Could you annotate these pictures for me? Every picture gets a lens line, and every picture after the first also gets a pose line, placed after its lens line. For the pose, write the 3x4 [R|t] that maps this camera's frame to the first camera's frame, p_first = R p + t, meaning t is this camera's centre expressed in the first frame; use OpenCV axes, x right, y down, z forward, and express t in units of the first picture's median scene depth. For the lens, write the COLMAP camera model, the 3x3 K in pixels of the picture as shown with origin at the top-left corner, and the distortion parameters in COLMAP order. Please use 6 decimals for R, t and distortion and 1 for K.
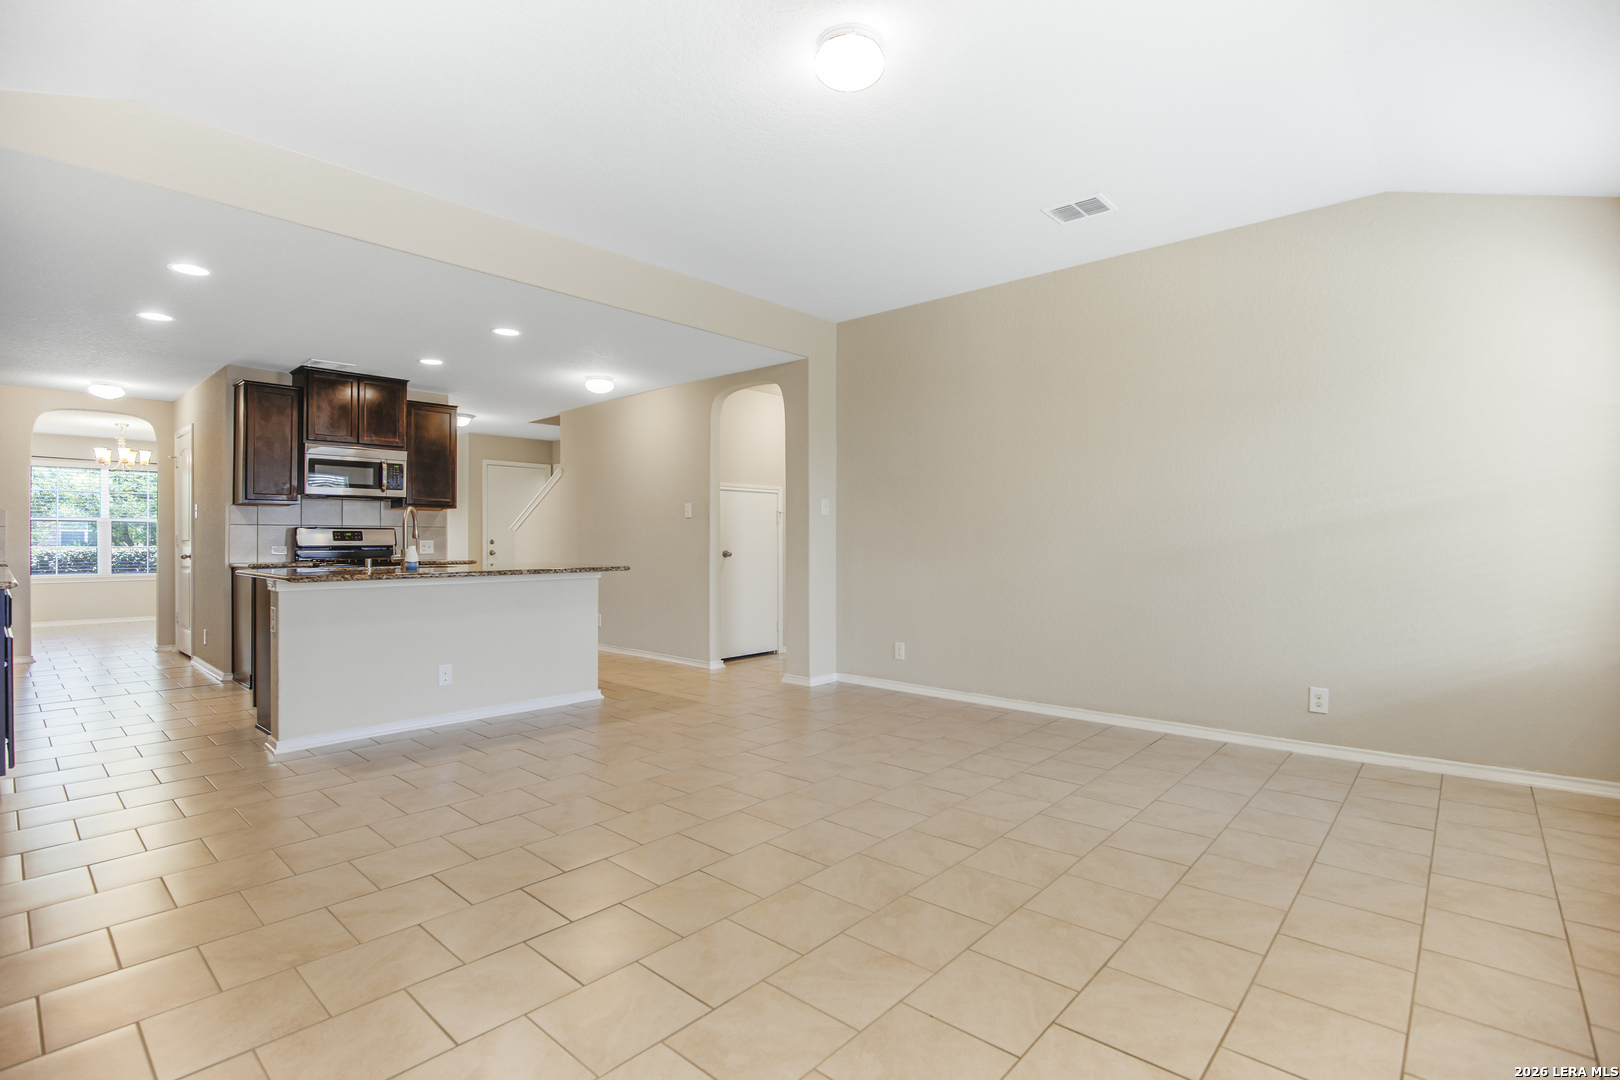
lens RADIAL K [[754.9, 0, 811.0], [0, 754.9, 541.1], [0, 0, 1]] dist [-0.003756, 0.000812]
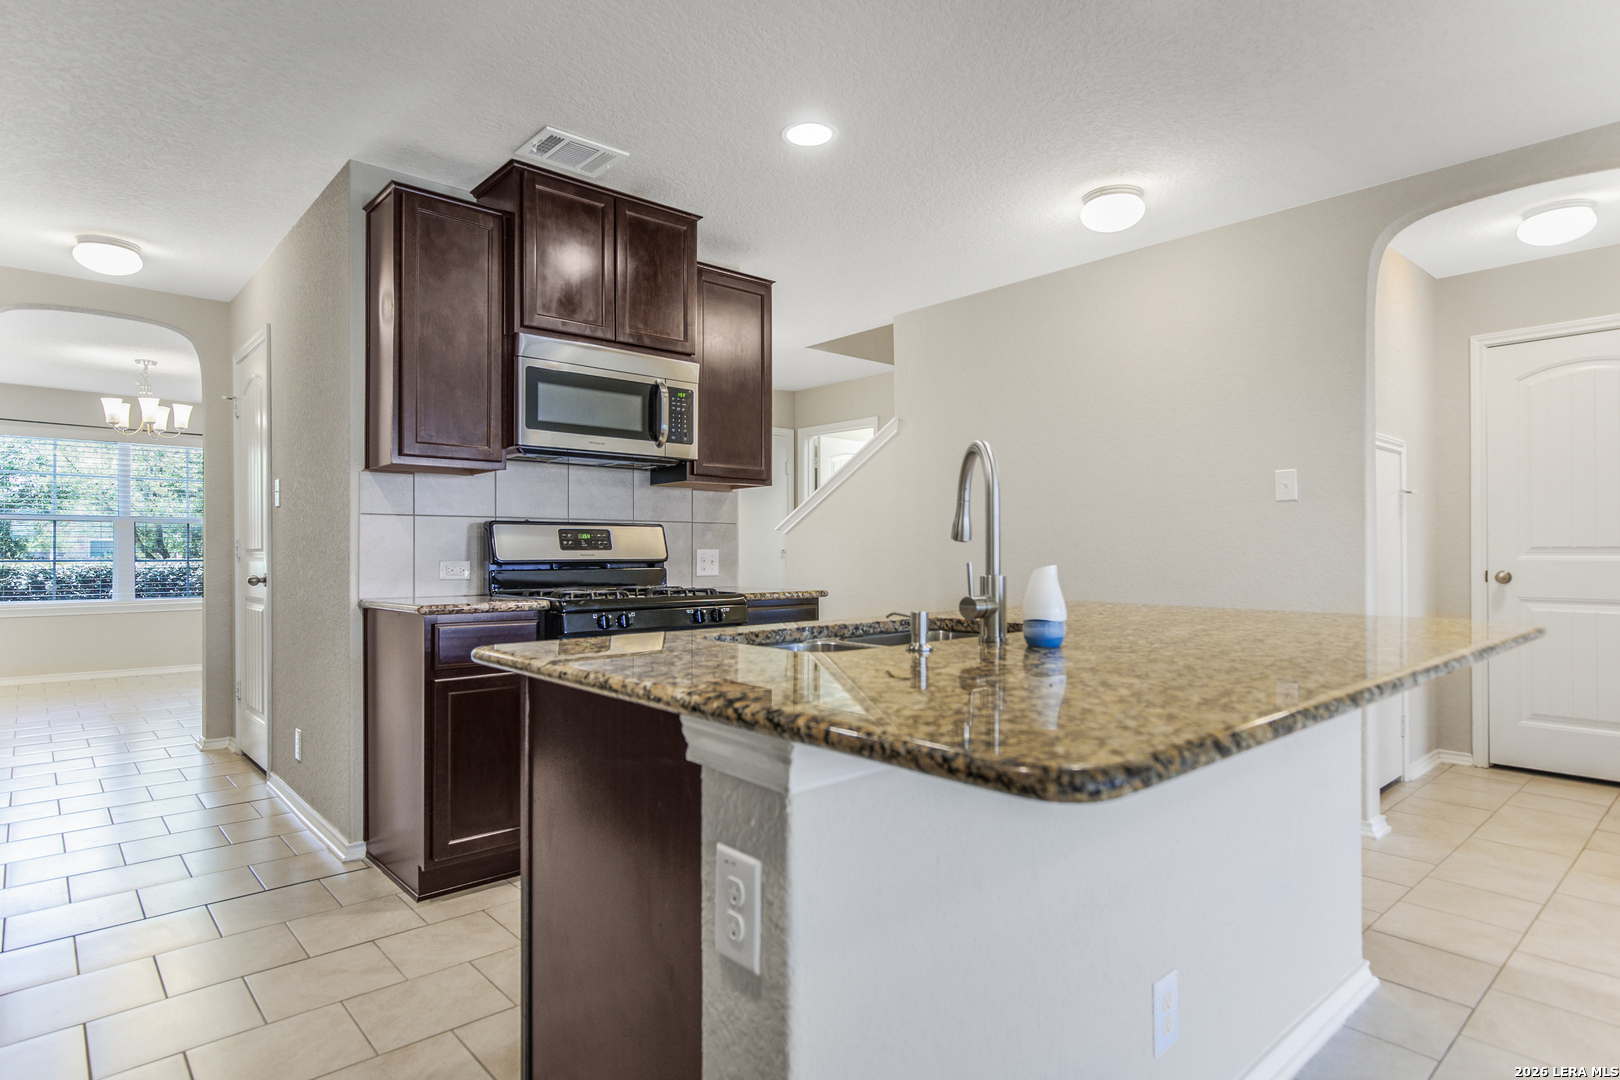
lens RADIAL K [[868.3, 0, 810.9], [0, 868.3, 545.4], [0, 0, 1]] dist [0.005215, 0.000767]
pose [[0.994795, -0.004241, -0.101810, -0.224237], [0.003908, 0.999986, -0.003470, -0.001302], [0.101823, 0.003054, 0.994798, 0.257110]]
